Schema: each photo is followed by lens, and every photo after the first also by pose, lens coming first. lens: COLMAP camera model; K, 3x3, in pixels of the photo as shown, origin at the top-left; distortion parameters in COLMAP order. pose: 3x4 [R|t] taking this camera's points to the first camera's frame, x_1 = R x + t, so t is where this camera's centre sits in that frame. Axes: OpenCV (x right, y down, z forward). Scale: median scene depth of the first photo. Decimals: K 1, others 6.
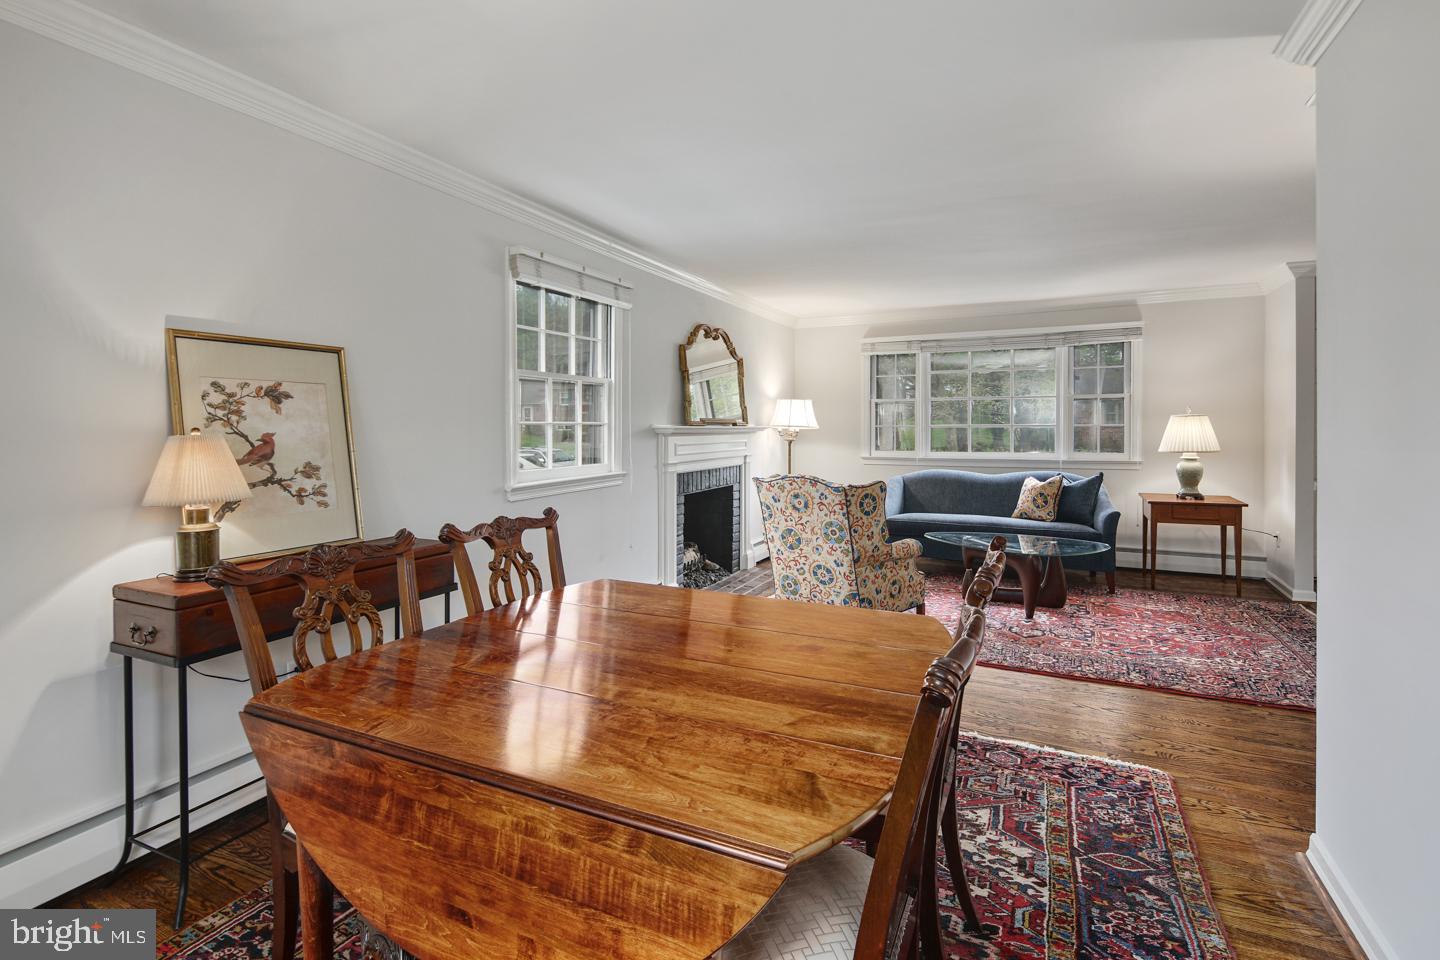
lens RADIAL K [[687.7, 0, 704.7], [0, 687.7, 444.8], [0, 0, 1]] dist [0.001157, -0.000242]
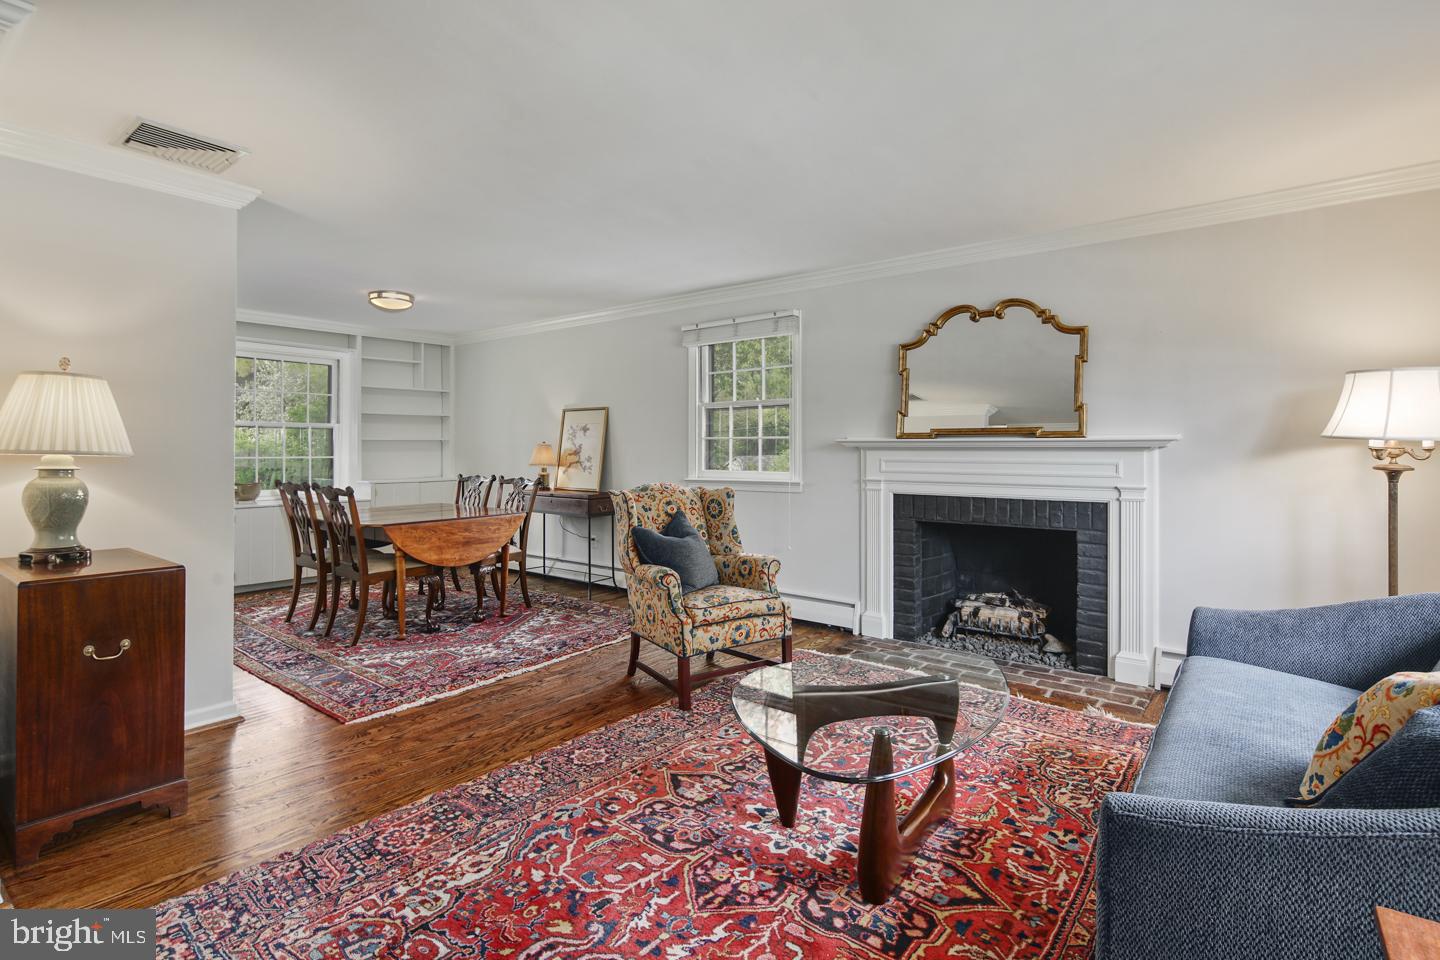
lens RADIAL K [[708.7, 0, 691.2], [0, 708.7, 448.2], [0, 0, 1]] dist [0.000552, -0.000569]
pose [[-0.231608, 0.002545, -0.972806, 1.801734], [-0.026563, 0.999607, 0.008939, -0.033563], [0.972446, 0.027911, -0.231450, 1.921955]]
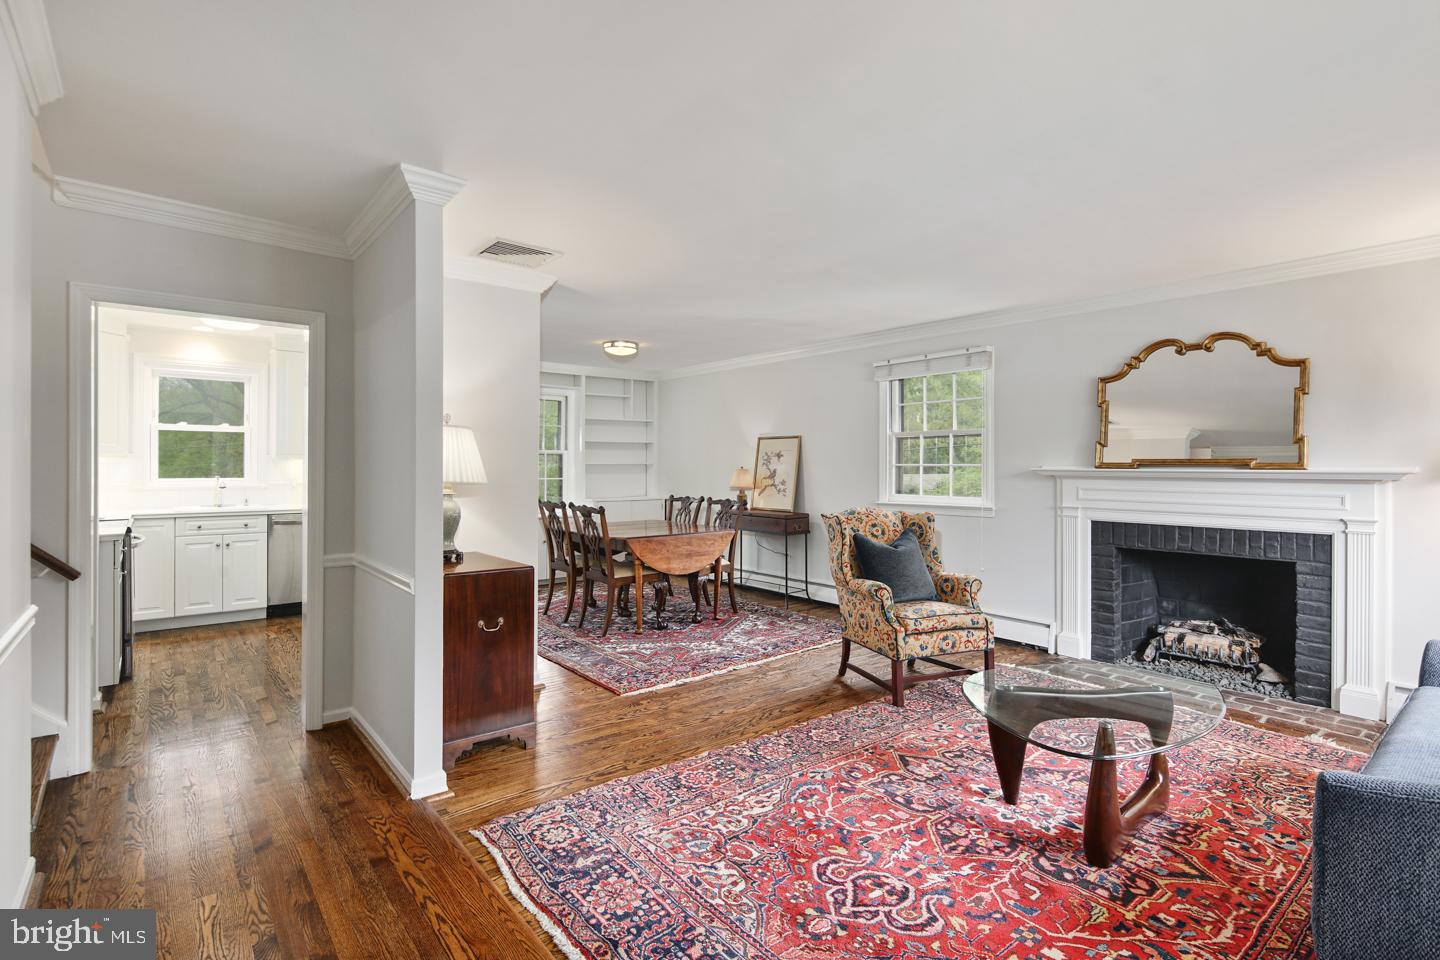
lens RADIAL K [[691.6, 0, 689.8], [0, 691.6, 465.7], [0, 0, 1]] dist [0.003870, -0.004760]
pose [[-0.439685, 0.001407, -0.898151, 2.049464], [-0.026416, 0.999546, 0.014497, -0.059820], [0.897763, 0.030100, -0.439449, 1.853798]]
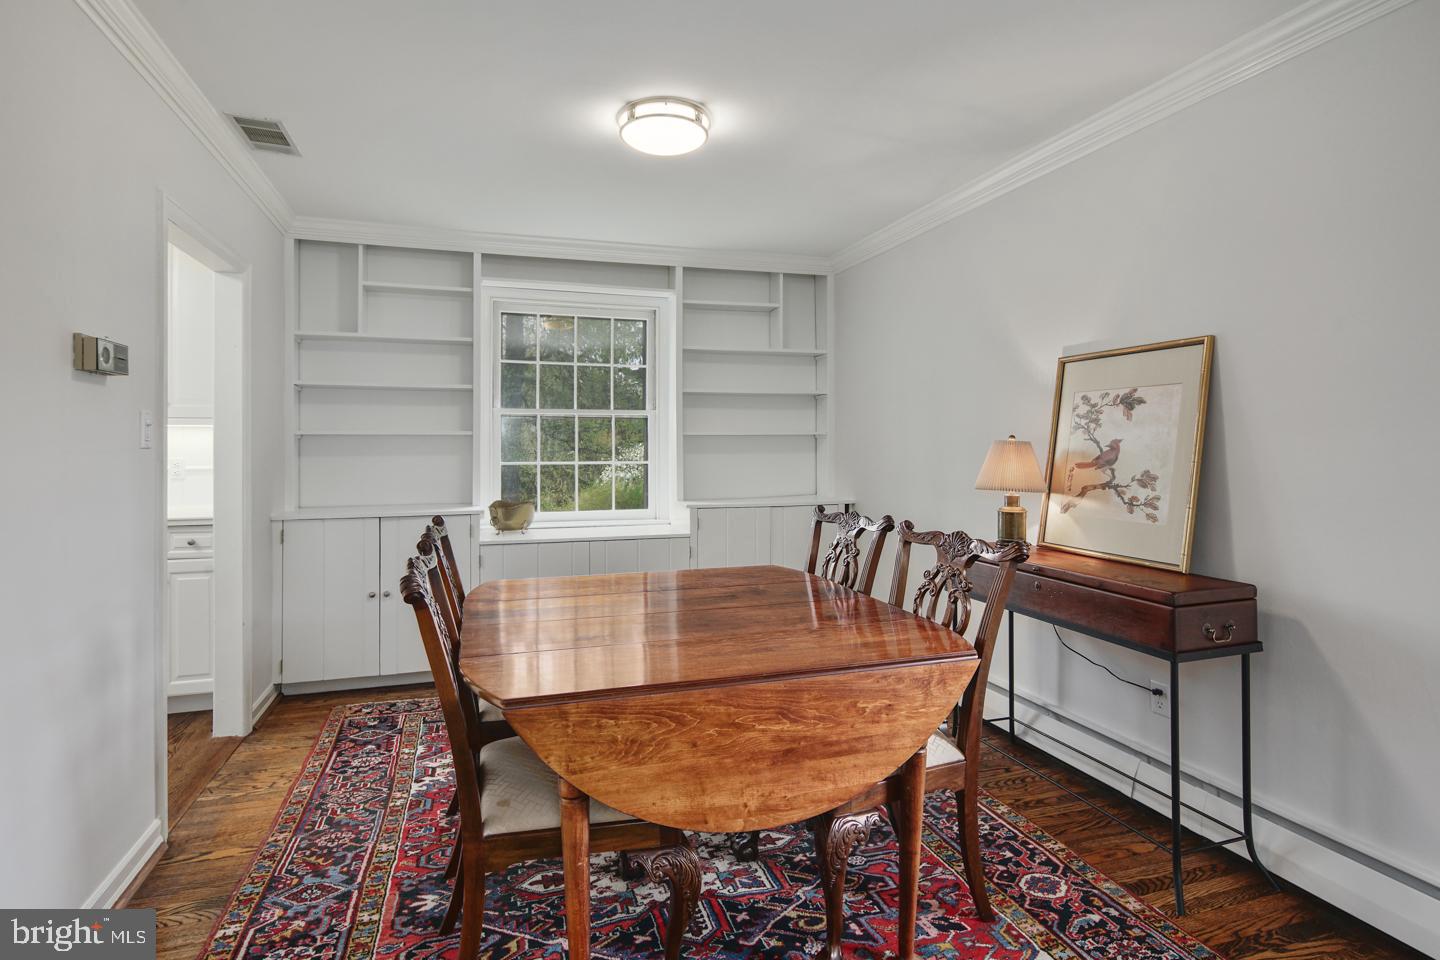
lens RADIAL K [[705.9, 0, 672.4], [0, 705.9, 443.3], [0, 0, 1]] dist [0.002370, 0.000377]
pose [[-0.743727, 0.000250, -0.668483, 0.538077], [-0.016958, 0.999671, 0.019242, -0.019164], [0.668268, 0.025647, -0.743478, 1.264159]]
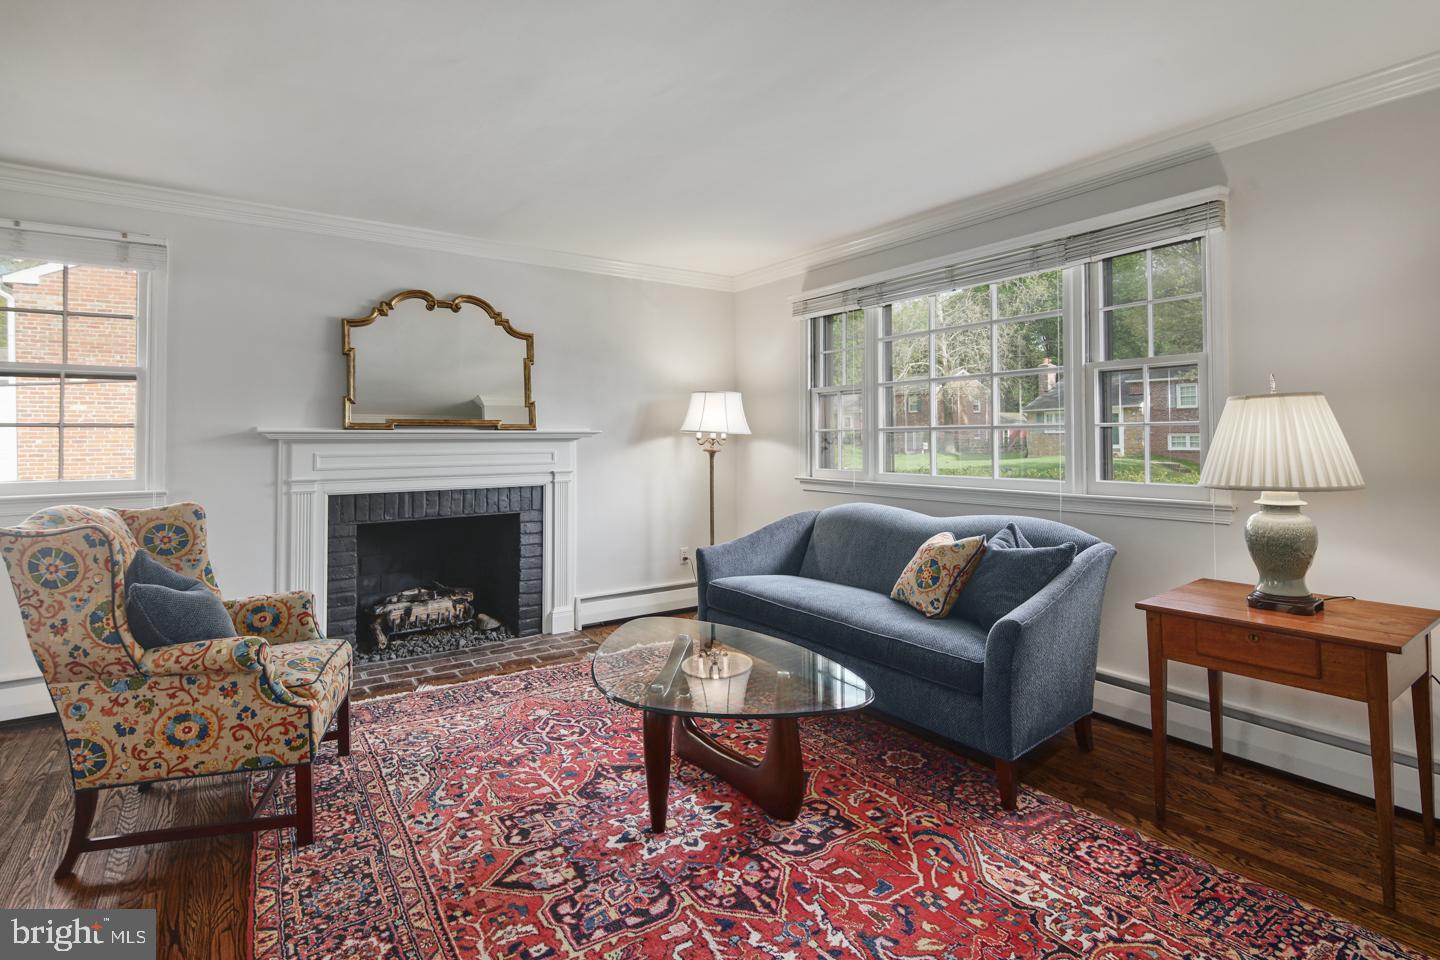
lens RADIAL K [[708.4, 0, 718.8], [0, 708.4, 424.1], [0, 0, 1]] dist [0.003065, -0.000008]
pose [[0.873765, -0.011091, -0.486222, 1.383298], [-0.010548, 0.999073, -0.041745, -0.012297], [0.486234, 0.041604, 0.872838, 1.087502]]
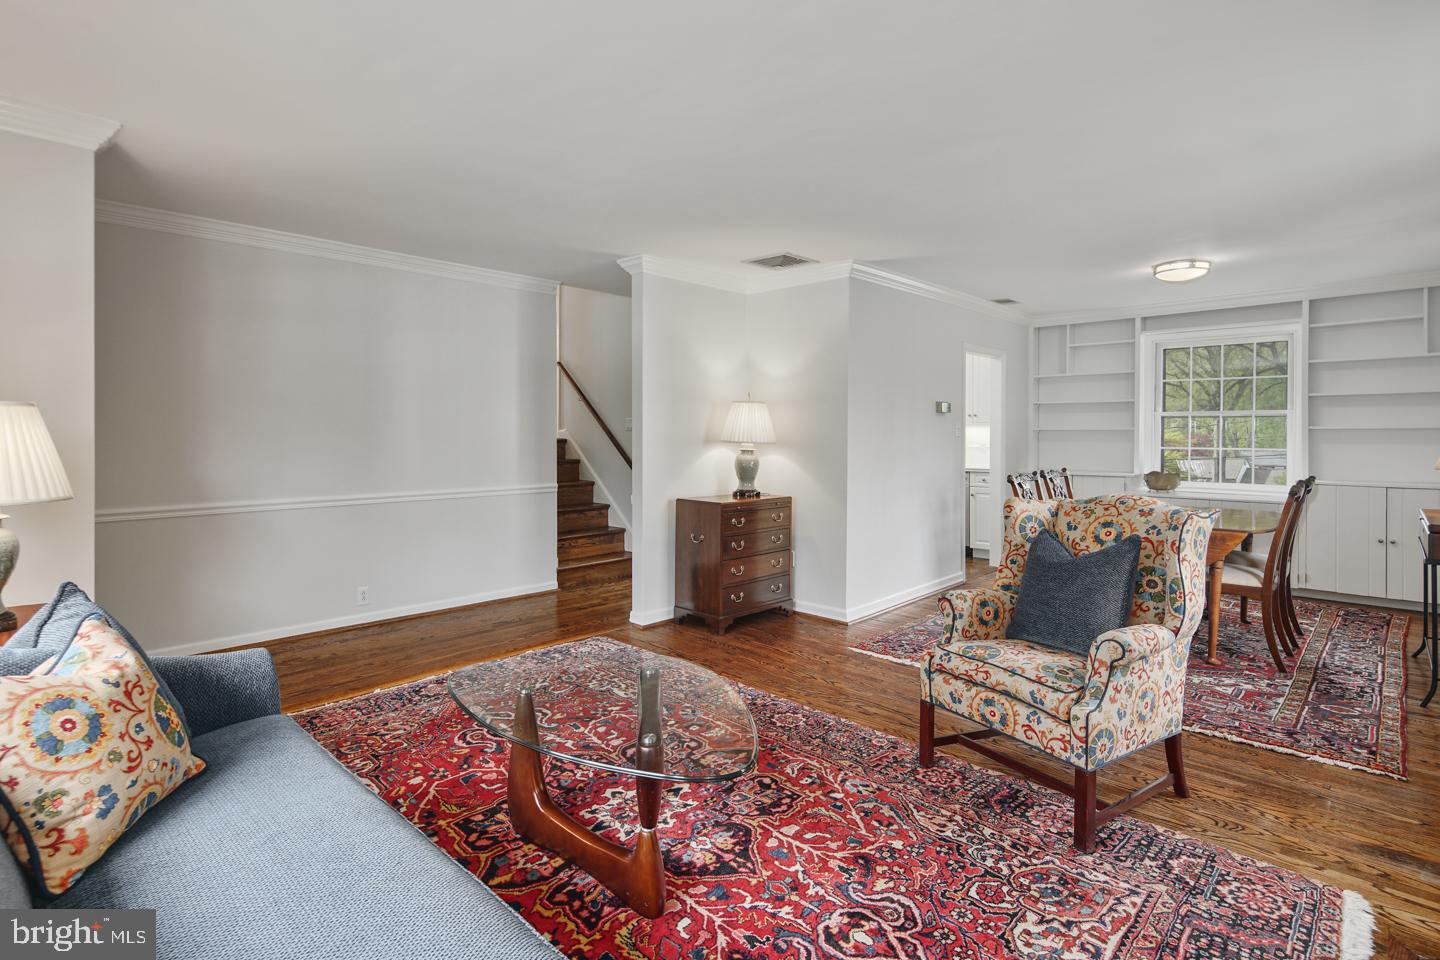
lens RADIAL K [[691.0, 0, 715.0], [0, 691.0, 411.2], [0, 0, 1]] dist [0.001179, -0.000117]
pose [[-0.951320, 0.011864, 0.307978, 0.497193], [0.010509, 0.999926, -0.006058, -0.070453], [-0.308027, -0.002526, -0.951374, 2.720710]]
